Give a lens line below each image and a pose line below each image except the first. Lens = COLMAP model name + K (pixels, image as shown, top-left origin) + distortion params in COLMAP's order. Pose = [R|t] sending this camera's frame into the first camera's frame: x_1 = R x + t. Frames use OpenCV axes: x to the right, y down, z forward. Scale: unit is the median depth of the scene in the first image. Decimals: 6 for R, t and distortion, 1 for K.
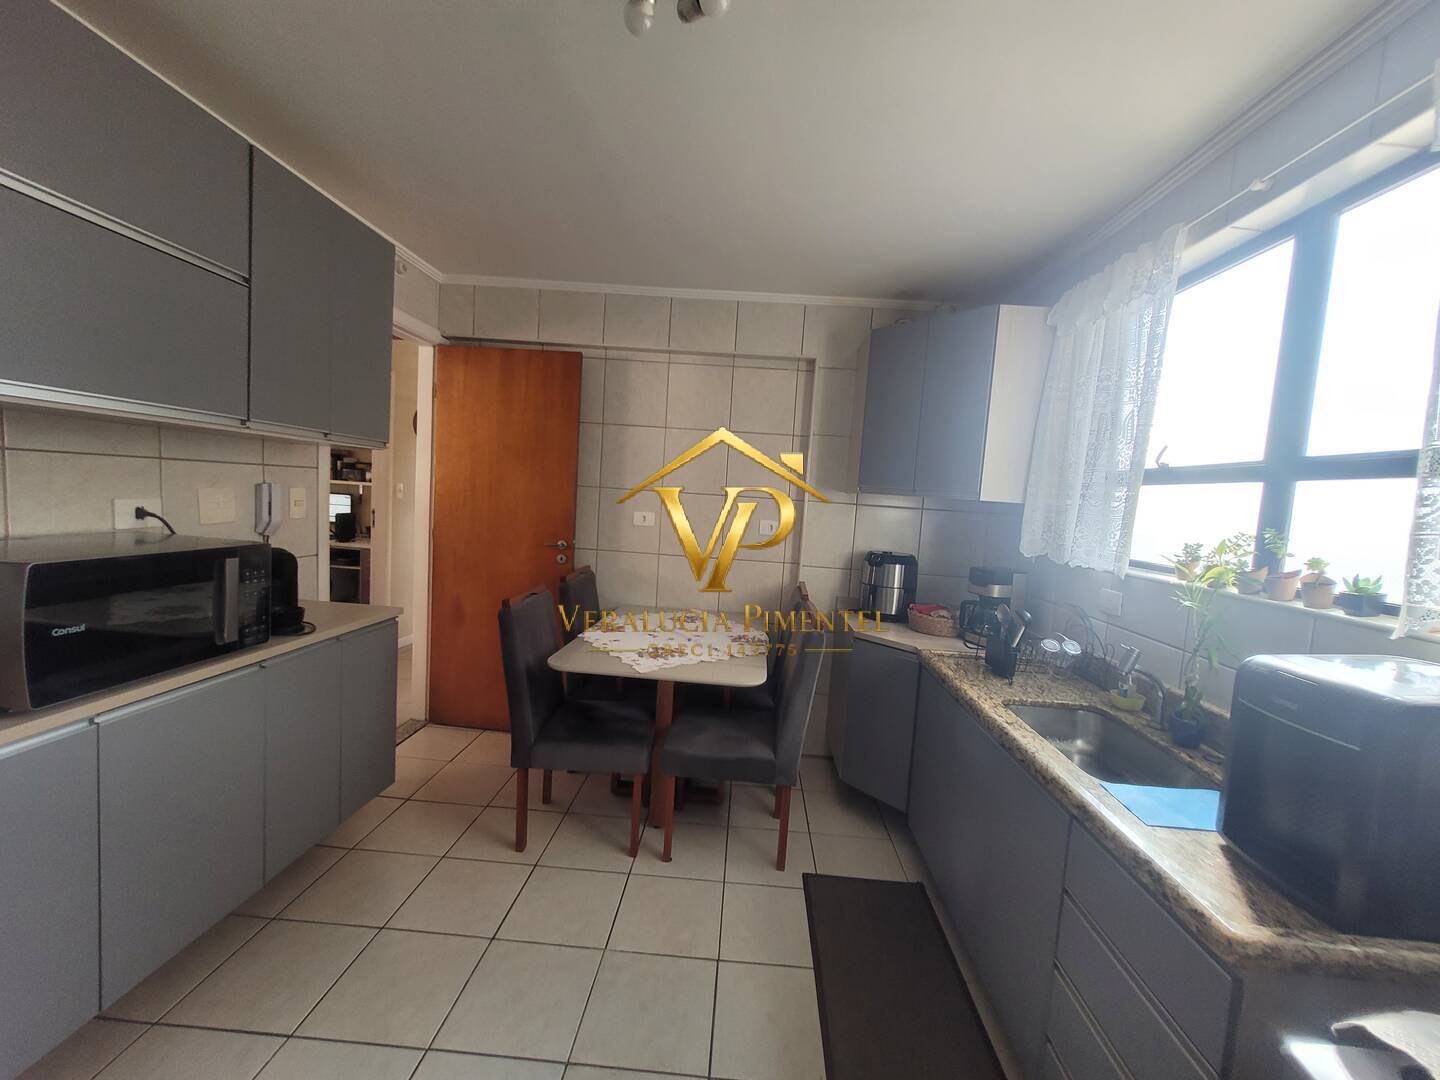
lens RADIAL K [[566.8, 0, 724.9], [0, 566.8, 536.9], [0, 0, 1]] dist [-0.004265, 0.000779]
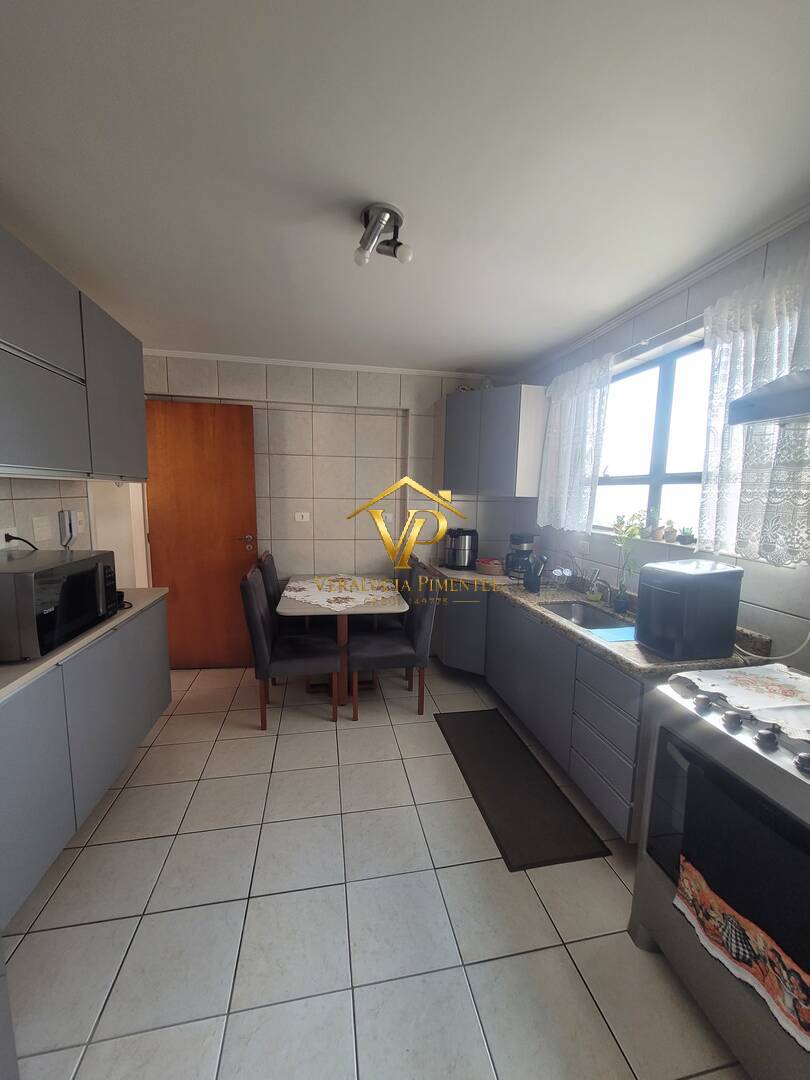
lens RADIAL K [[425.1, 0, 400.5], [0, 425.1, 547.7], [0, 0, 1]] dist [-0.004265, 0.000779]
pose [[0.973375, -0.076802, 0.215970, -0.216740], [0.062685, 0.995470, 0.071483, -0.024561], [-0.220482, -0.056041, 0.973780, -0.244987]]
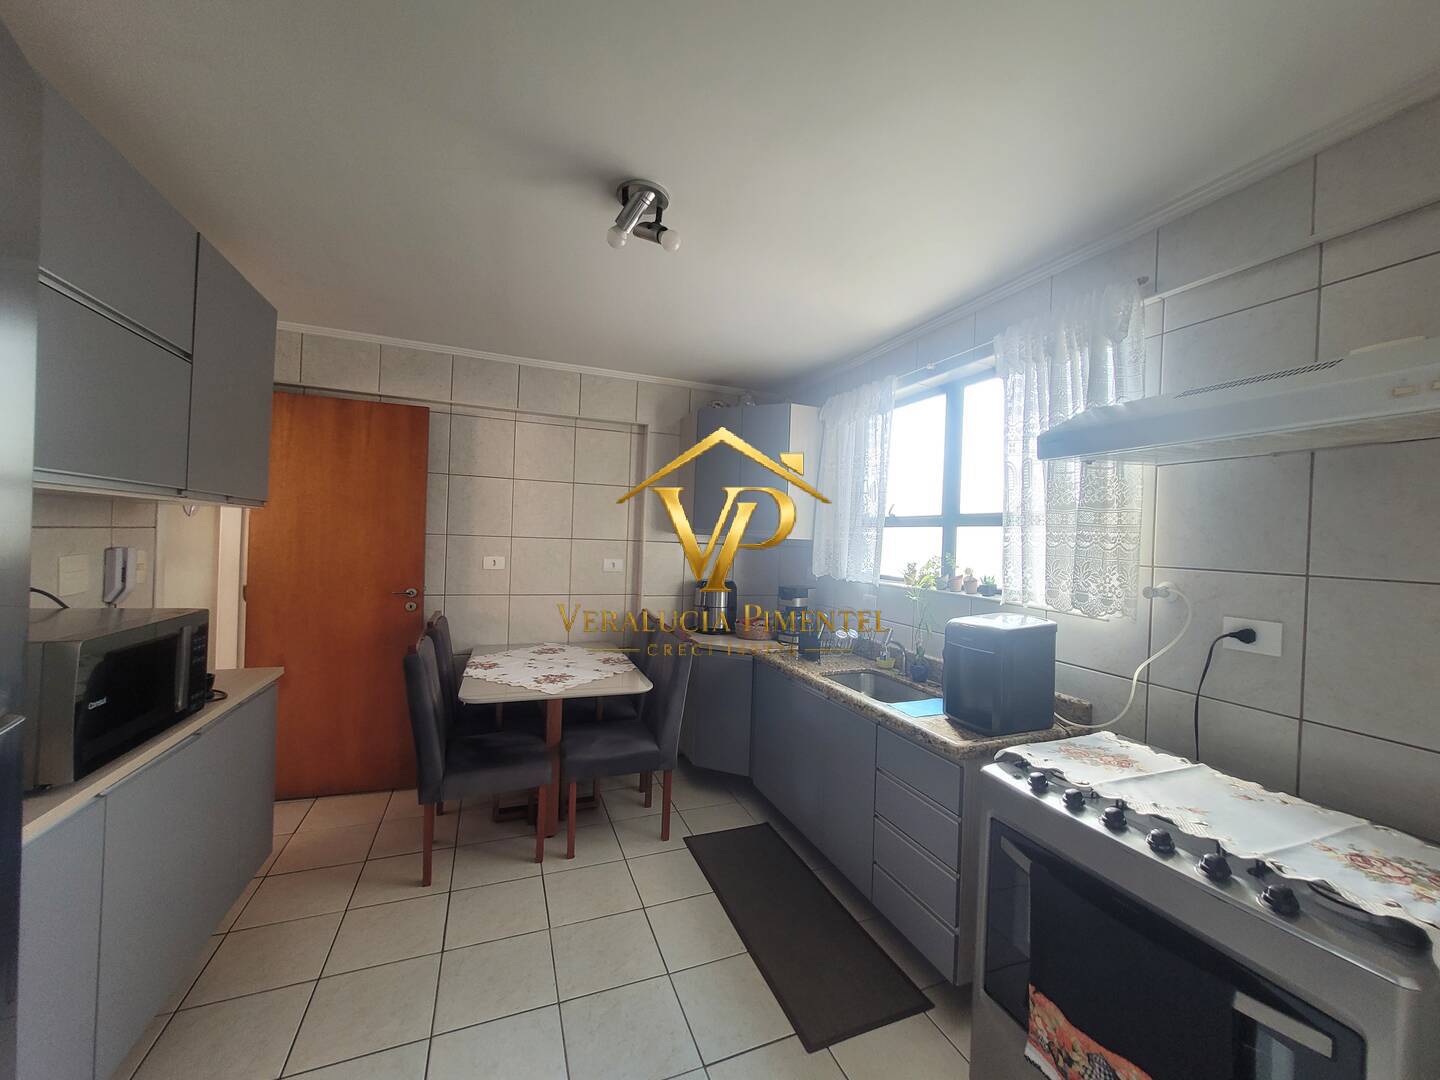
lens RADIAL K [[566.8, 0, 729.1], [0, 566.8, 535.0], [0, 0, 1]] dist [-0.004265, 0.000779]
pose [[0.908772, -0.031042, 0.416136, -0.285373], [0.055294, 0.997394, -0.046351, -0.017578], [-0.413613, 0.065133, 0.908120, -0.242683]]
